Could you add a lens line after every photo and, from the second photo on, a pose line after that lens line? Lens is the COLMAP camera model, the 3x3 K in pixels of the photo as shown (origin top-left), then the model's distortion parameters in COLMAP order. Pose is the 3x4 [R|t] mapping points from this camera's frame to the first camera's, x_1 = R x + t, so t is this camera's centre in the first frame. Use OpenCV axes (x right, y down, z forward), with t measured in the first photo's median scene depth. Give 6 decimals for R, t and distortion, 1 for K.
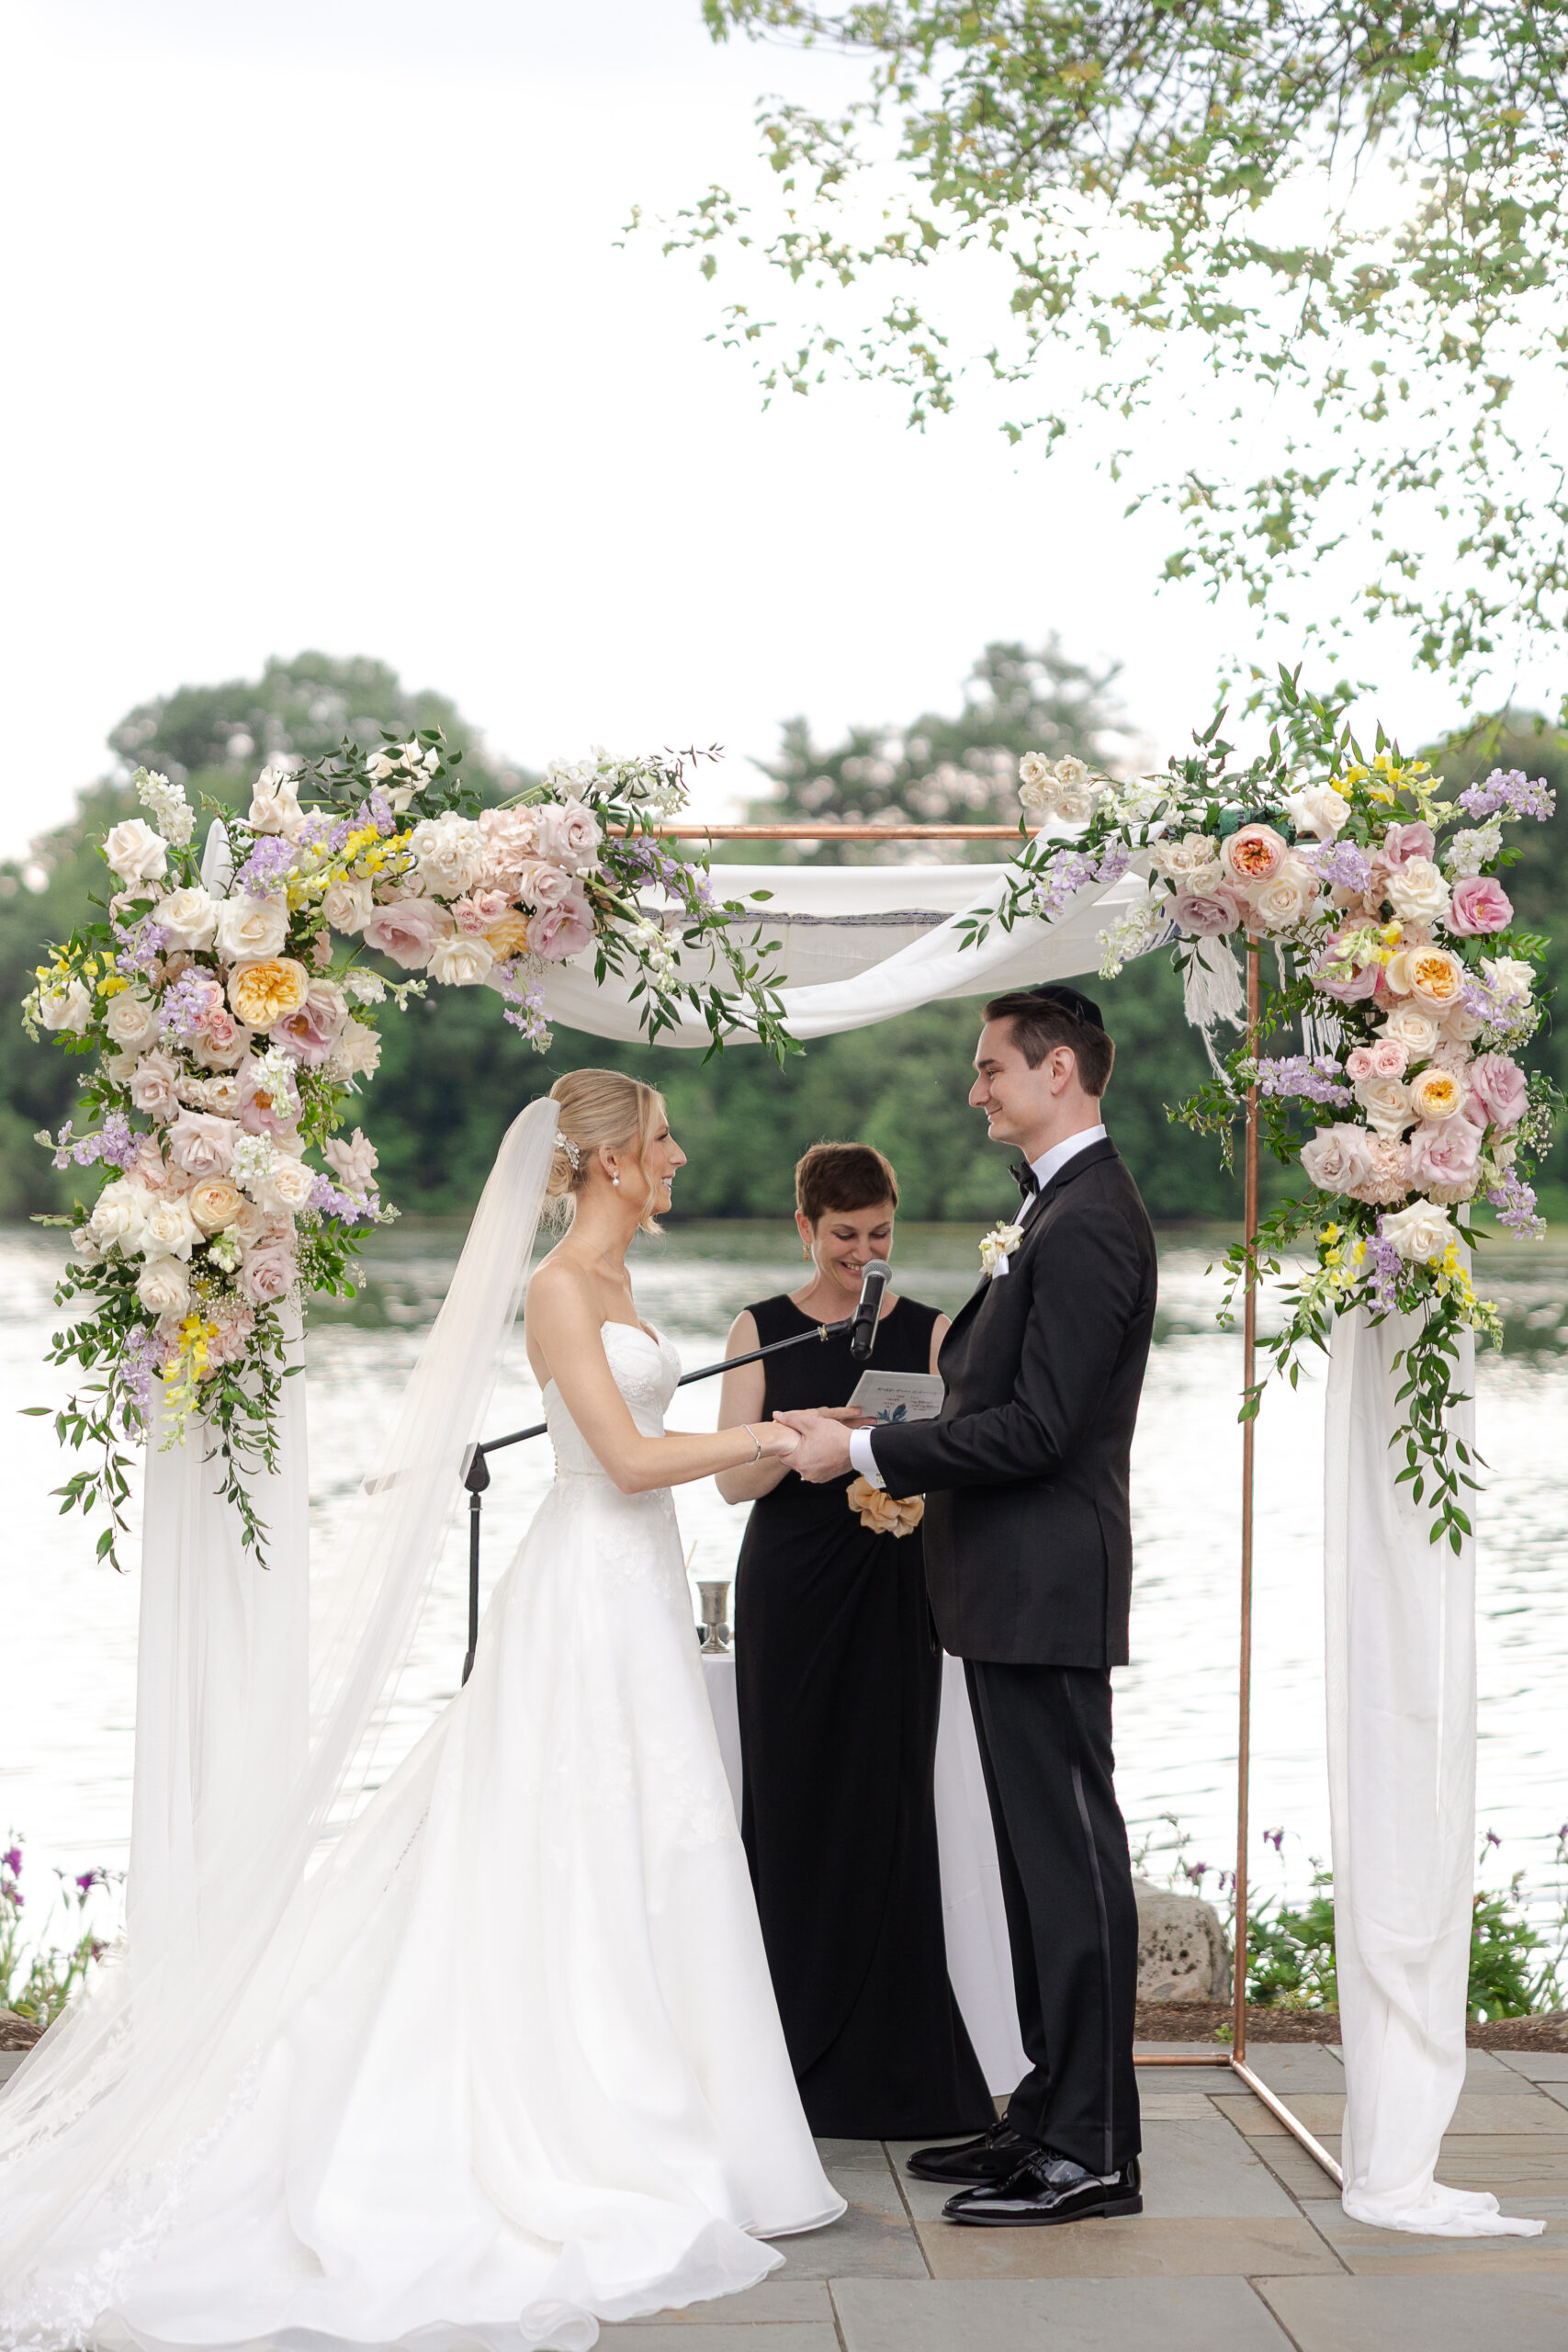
lens RADIAL K [[5902.5, 0, 829.1], [0, 5902.5, 1112.4], [0, 0, 1]] dist [0.145870, 0.000000]
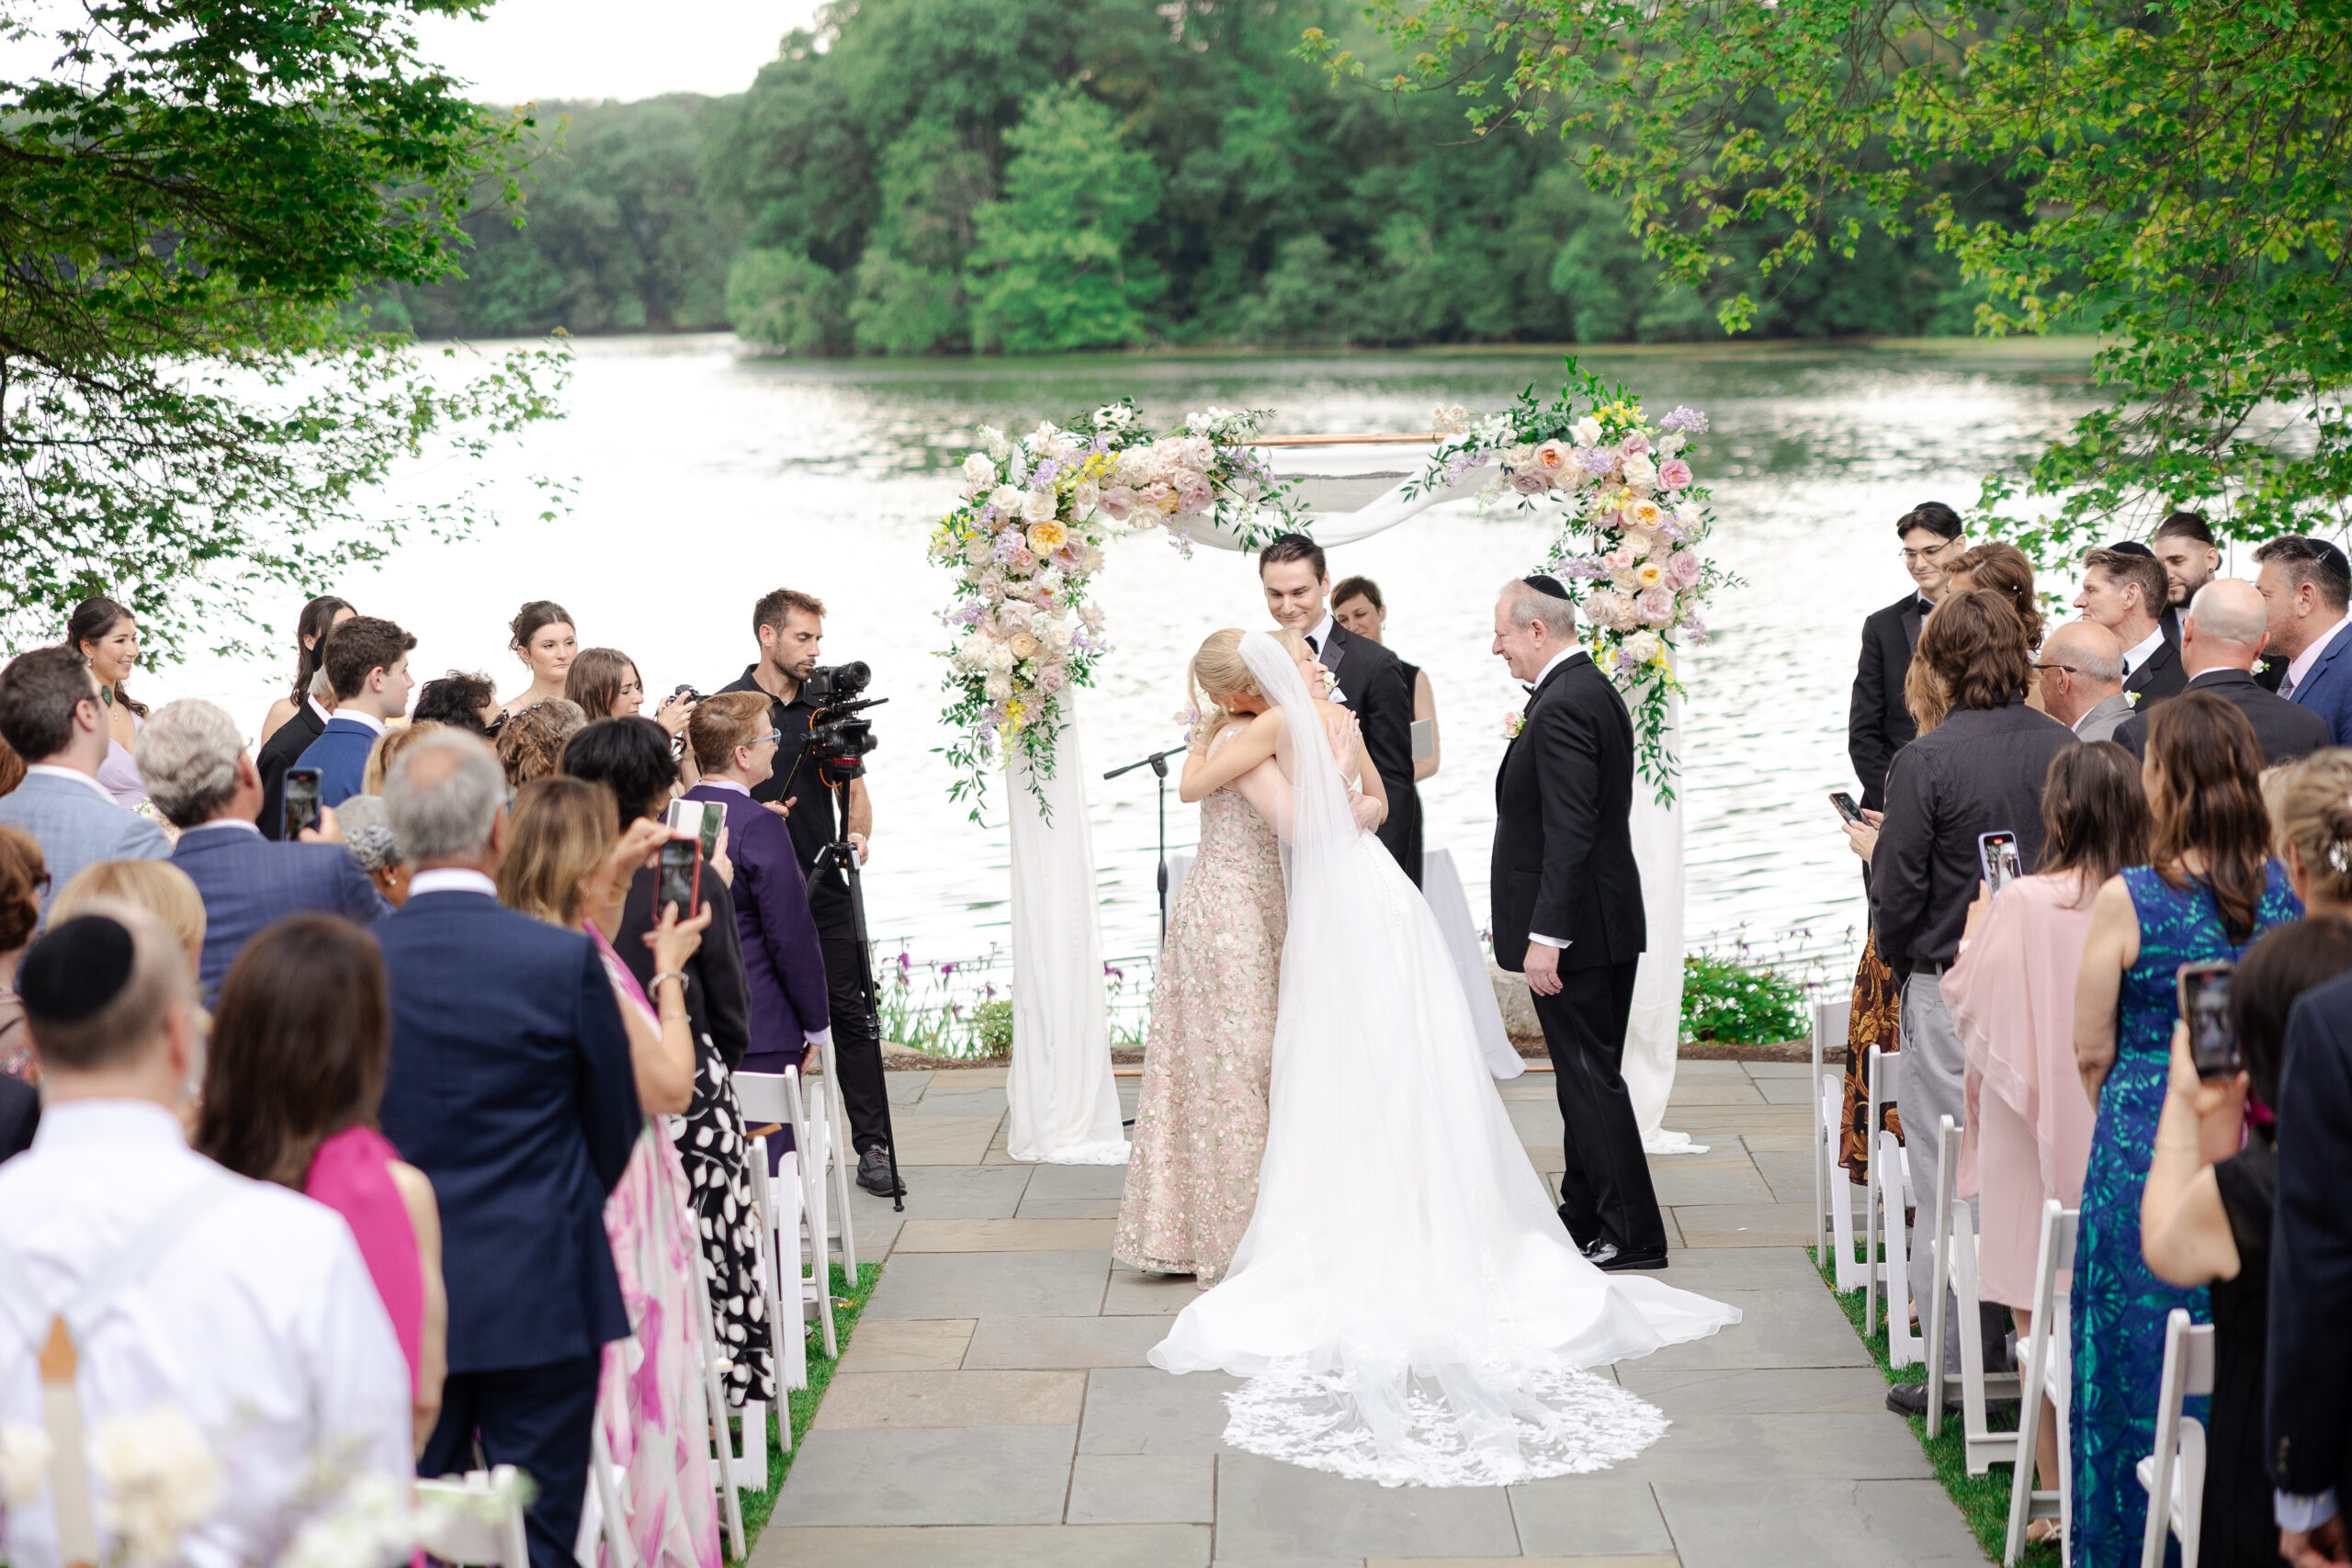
lens RADIAL K [[7381.0, 0, 1278.3], [0, 7381.0, 757.2], [0, 0, 1]] dist [0.215342, 0.000000]
pose [[0.998045, -0.011947, -0.061345, 0.129518], [0.018371, 0.994276, 0.105251, -0.201430], [0.059737, -0.106172, 0.992552, -1.419737]]
